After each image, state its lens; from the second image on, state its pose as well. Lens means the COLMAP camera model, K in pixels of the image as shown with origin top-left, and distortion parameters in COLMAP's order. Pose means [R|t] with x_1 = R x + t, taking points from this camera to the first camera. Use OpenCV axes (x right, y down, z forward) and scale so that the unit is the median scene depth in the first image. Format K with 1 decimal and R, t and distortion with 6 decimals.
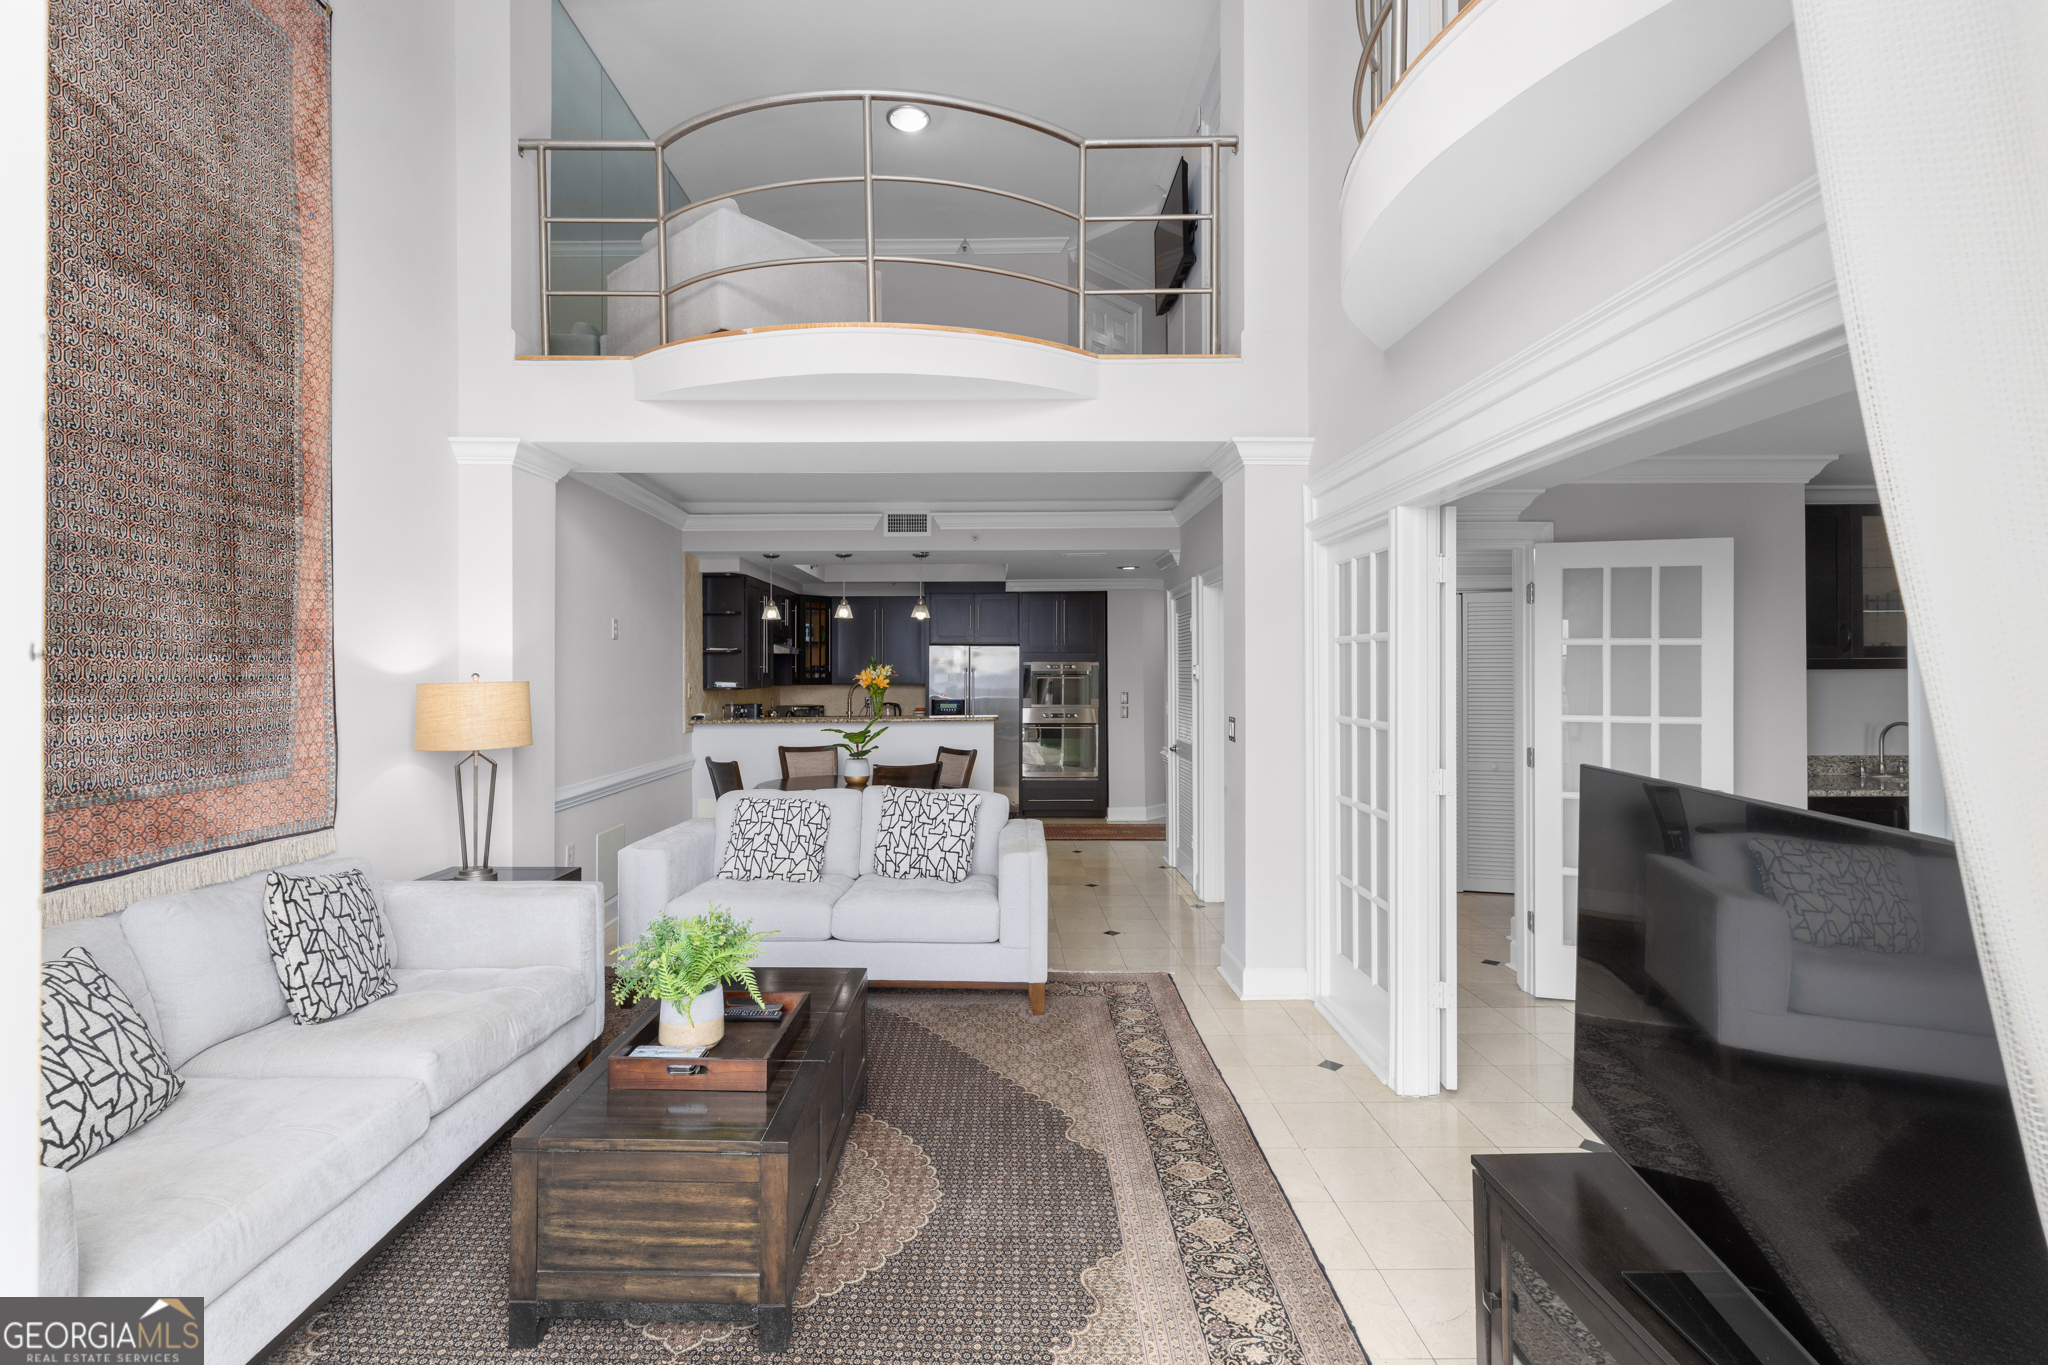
lens RADIAL K [[952.9, 0, 975.8], [0, 952.9, 676.6], [0, 0, 1]] dist [0.000209, -0.000052]
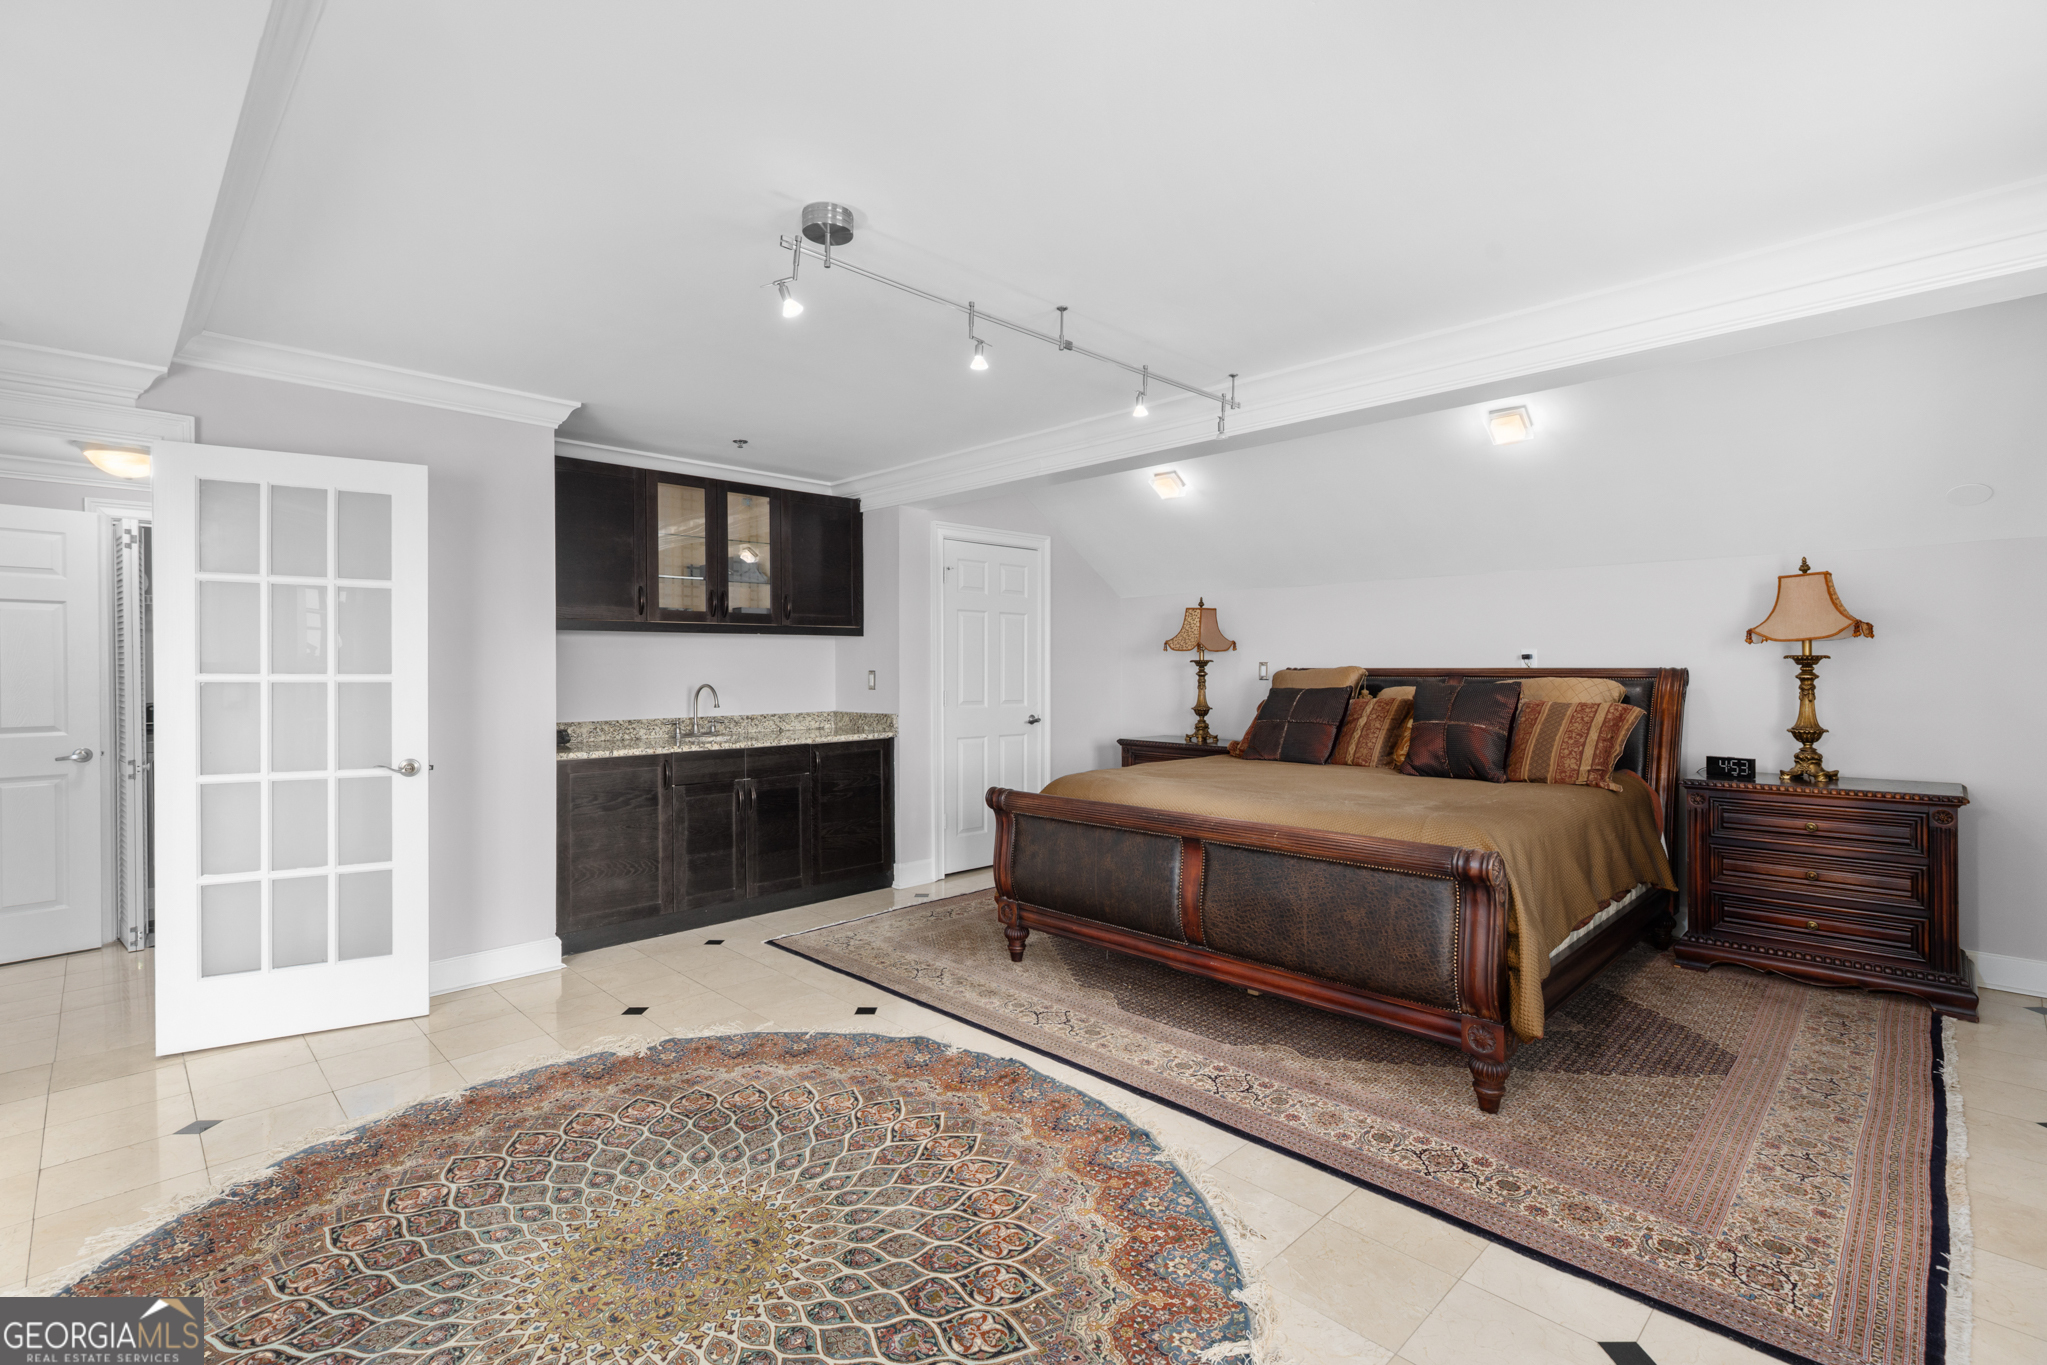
lens RADIAL K [[942.1, 0, 1024.6], [0, 942.1, 668.5], [0, 0, 1]] dist [0.004617, 0.000266]
pose [[0.696454, 0.002640, 0.717596, 0.525473], [0.000850, 0.999989, -0.004504, 0.040151], [-0.717601, 0.003747, 0.696445, 0.009248]]
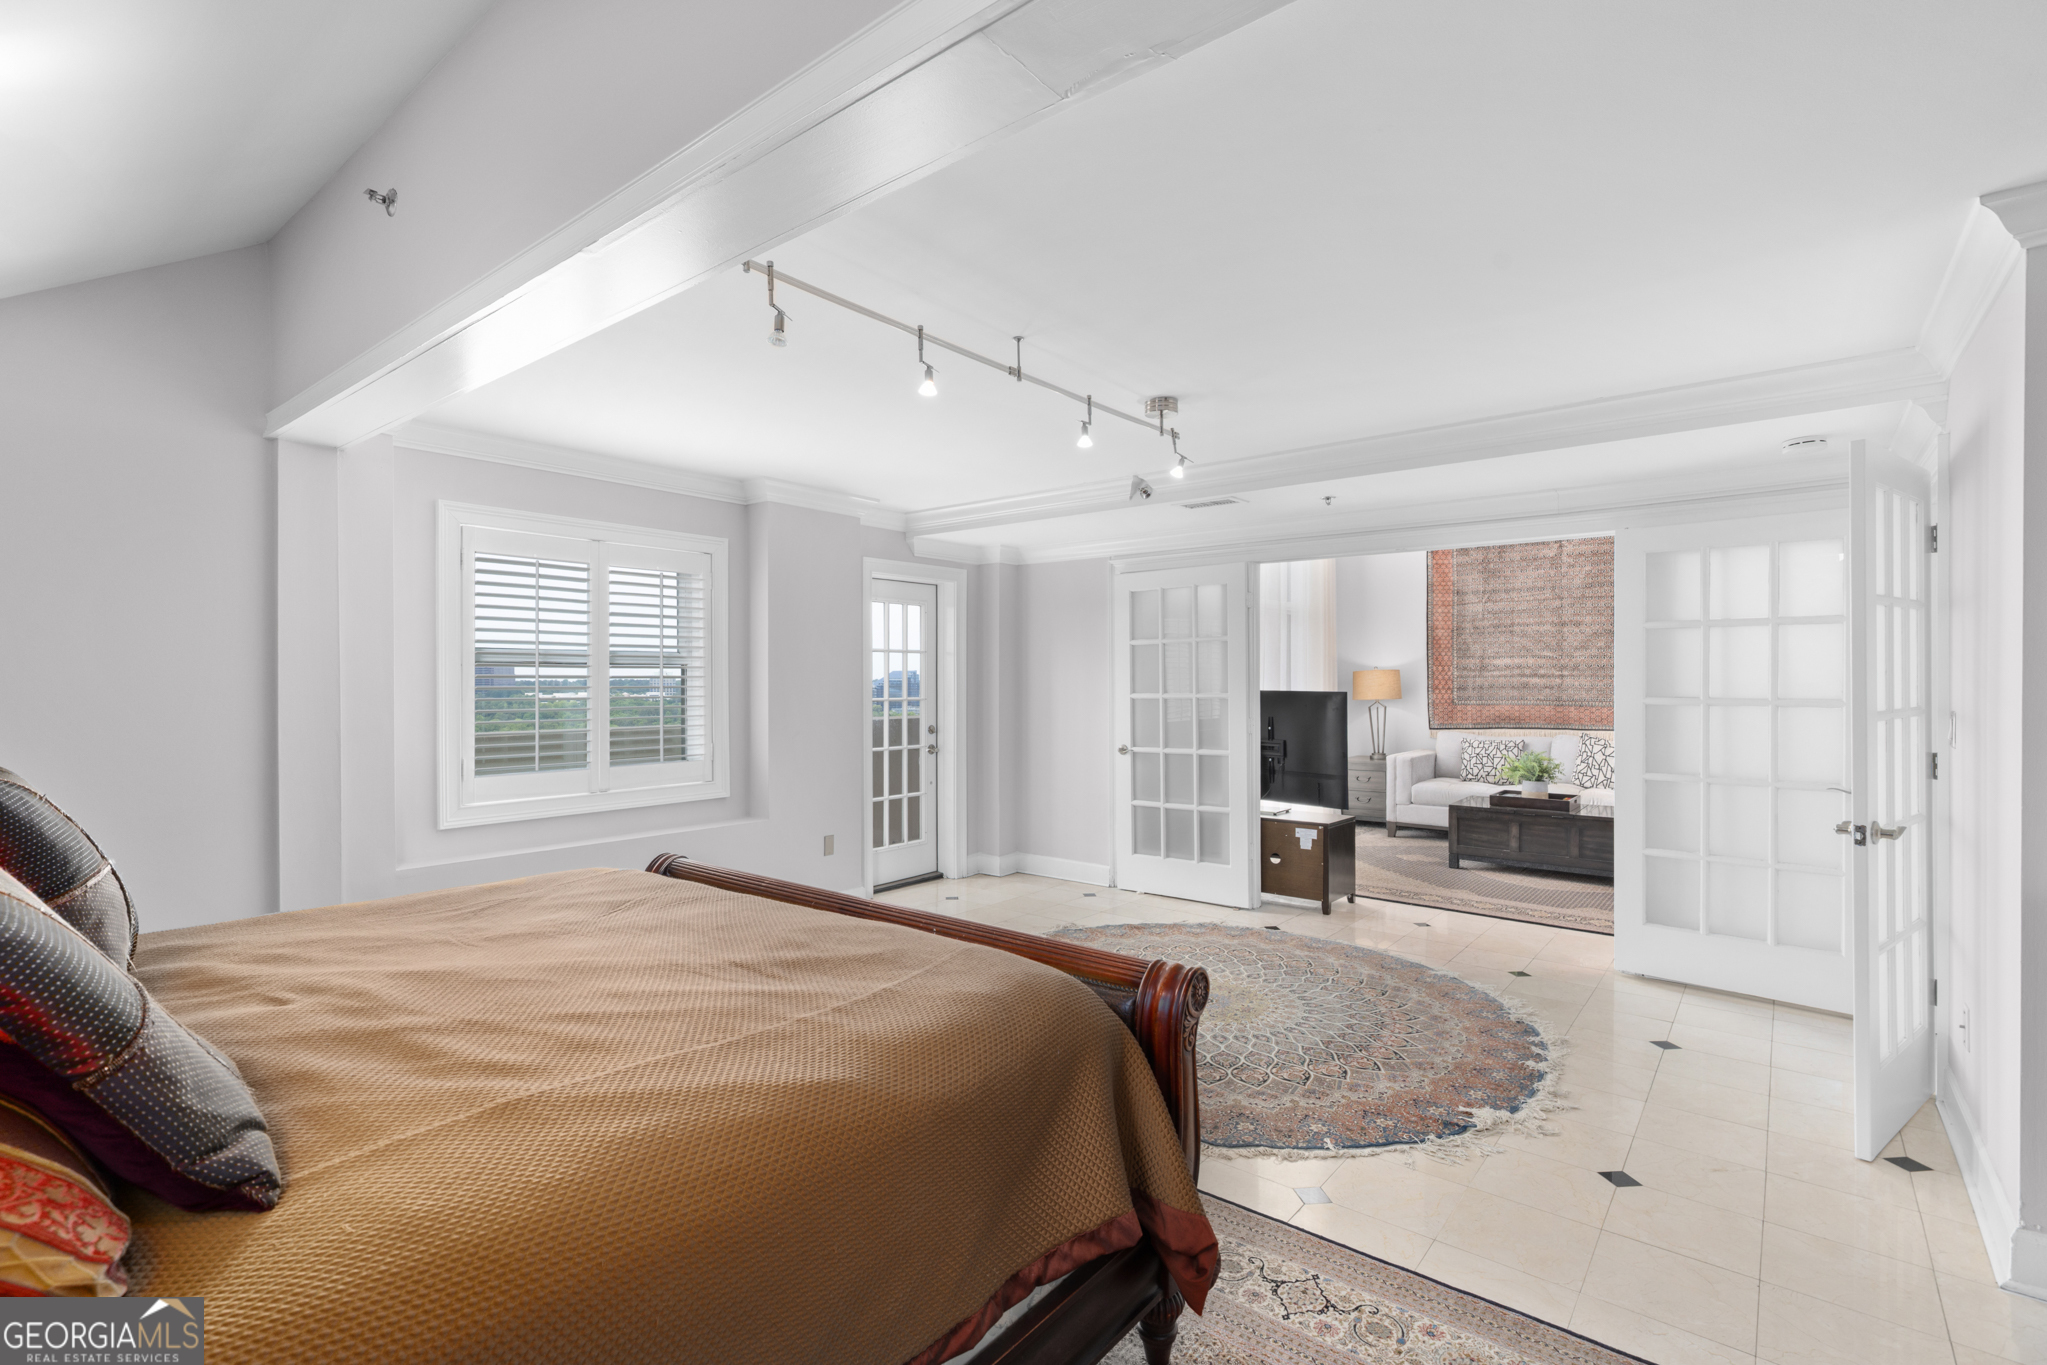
lens RADIAL K [[931.3, 0, 1020.1], [0, 931.3, 683.7], [0, 0, 1]] dist [-0.002286, -0.000196]
pose [[-0.618032, 0.009975, -0.786090, 1.582941], [0.002624, 0.999940, 0.010626, 0.013745], [0.786149, 0.004505, -0.618021, 0.897385]]
